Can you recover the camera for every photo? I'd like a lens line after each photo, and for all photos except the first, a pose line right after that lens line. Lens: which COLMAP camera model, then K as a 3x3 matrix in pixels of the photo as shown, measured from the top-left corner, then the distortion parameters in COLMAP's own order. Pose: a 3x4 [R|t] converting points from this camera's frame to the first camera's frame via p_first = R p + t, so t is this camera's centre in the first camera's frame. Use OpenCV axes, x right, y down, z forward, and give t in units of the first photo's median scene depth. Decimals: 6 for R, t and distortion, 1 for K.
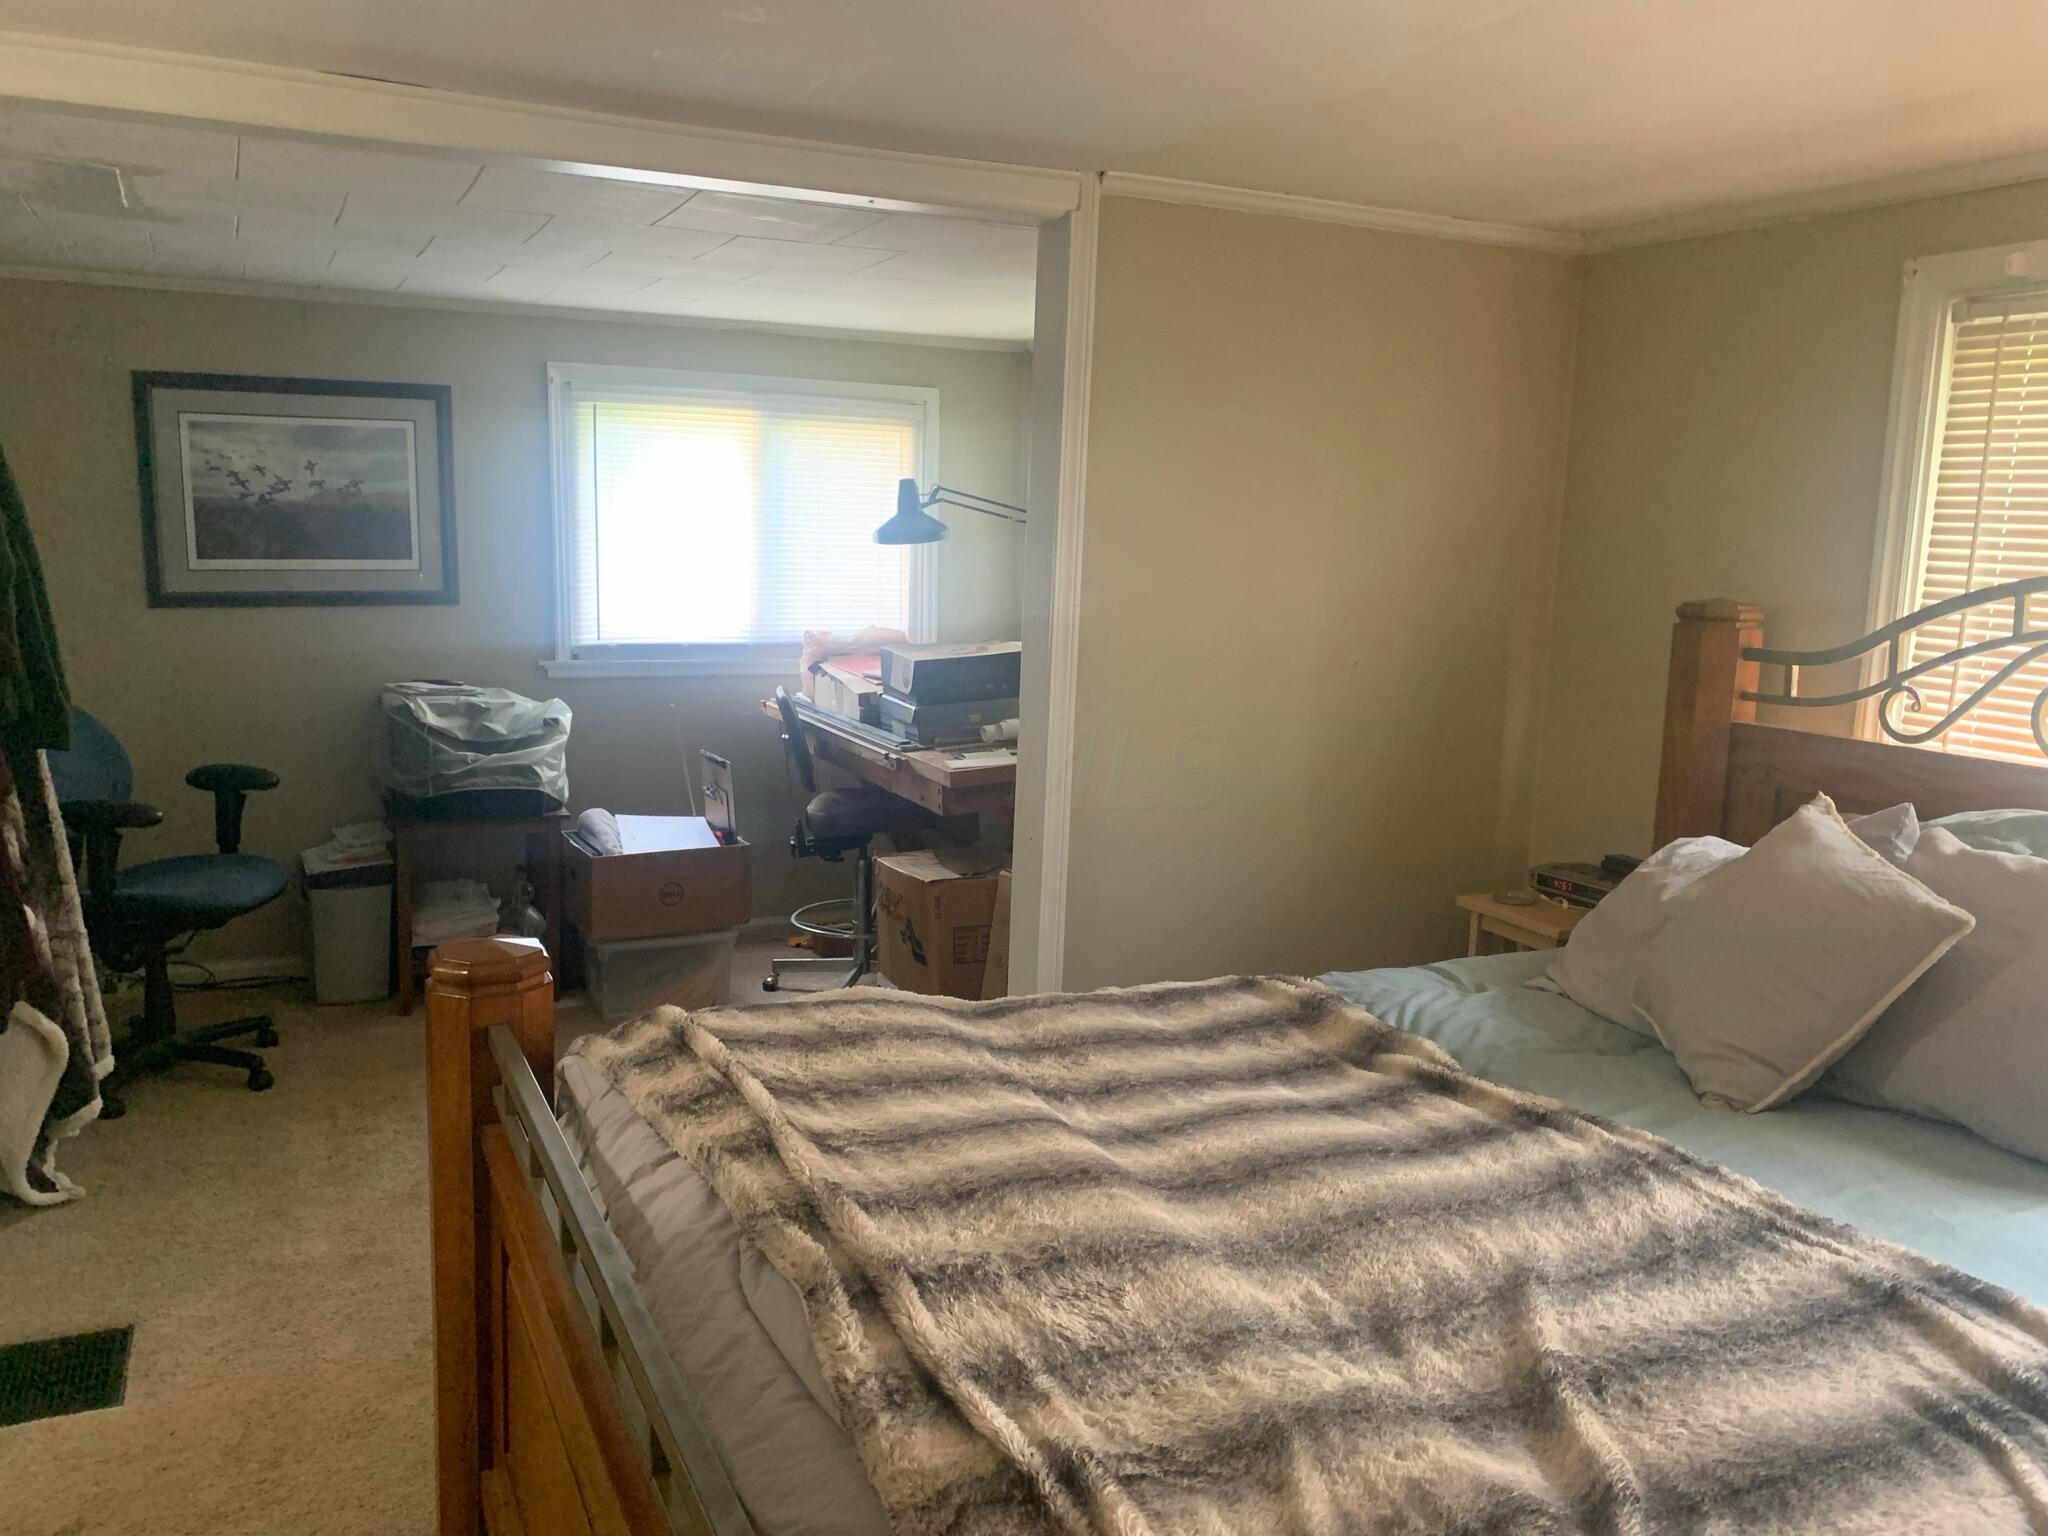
lens RADIAL K [[1591.4, 0, 1021.6], [0, 1591.4, 782.9], [0, 0, 1]] dist [0.027784, -0.012601]
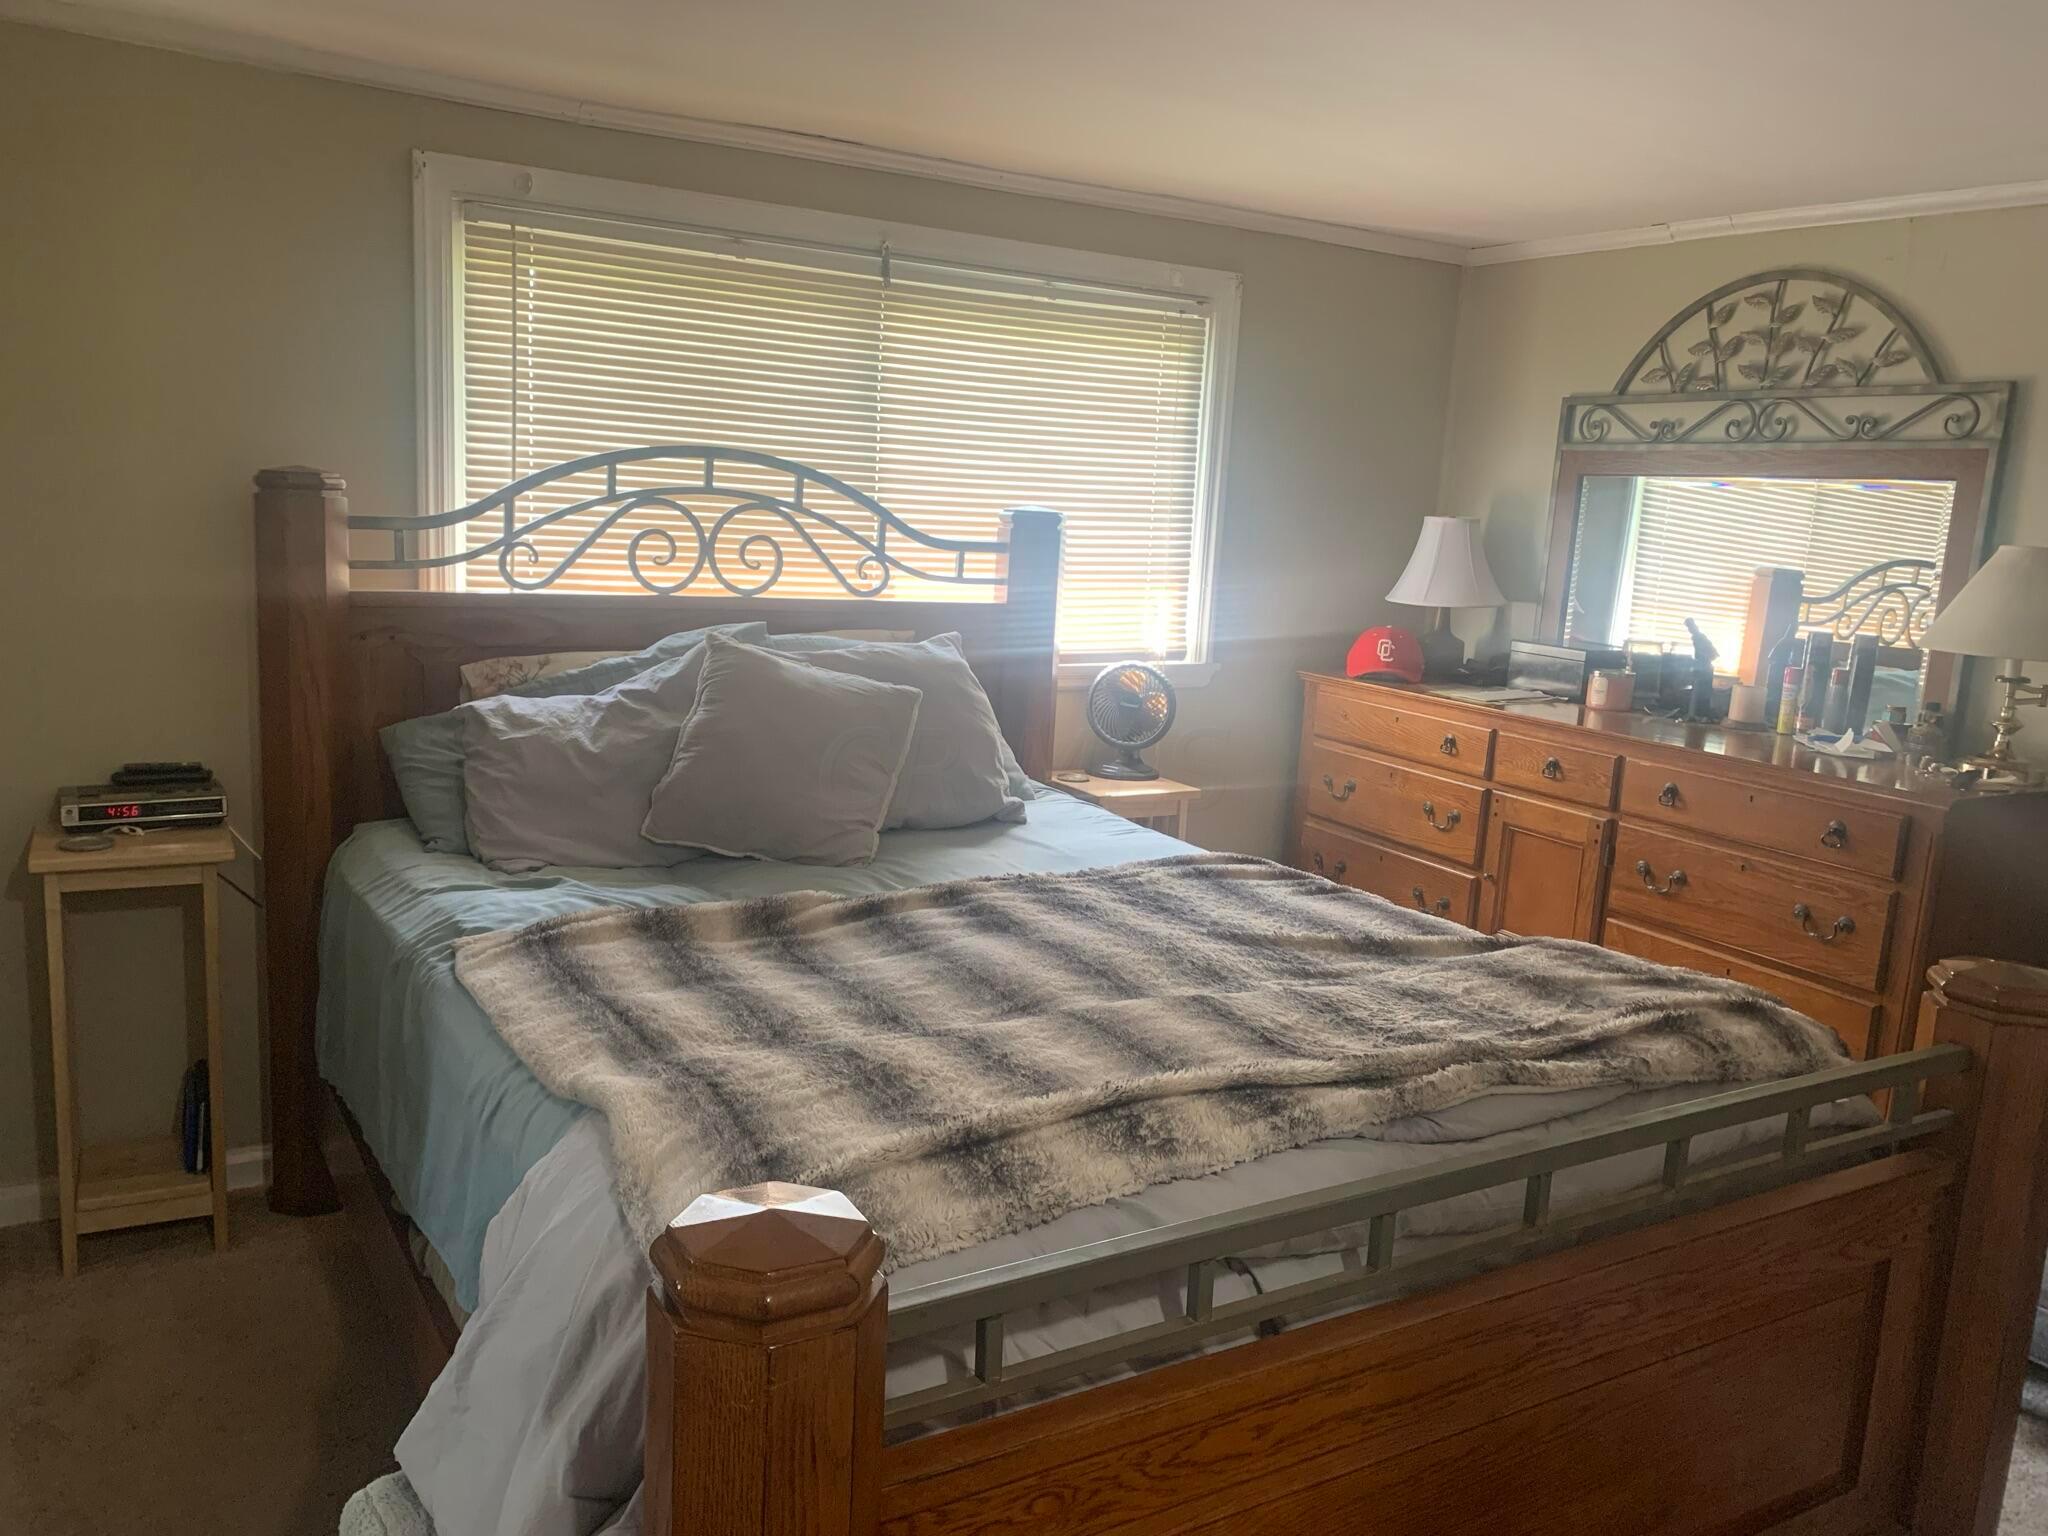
lens RADIAL K [[1591.4, 0, 1021.6], [0, 1591.4, 782.9], [0, 0, 1]] dist [0.027784, -0.012601]
pose [[-0.093892, -0.194017, 0.976495, -0.665458], [0.109624, 0.972849, 0.203833, -0.091835], [-0.989529, 0.126186, -0.070074, 0.777040]]
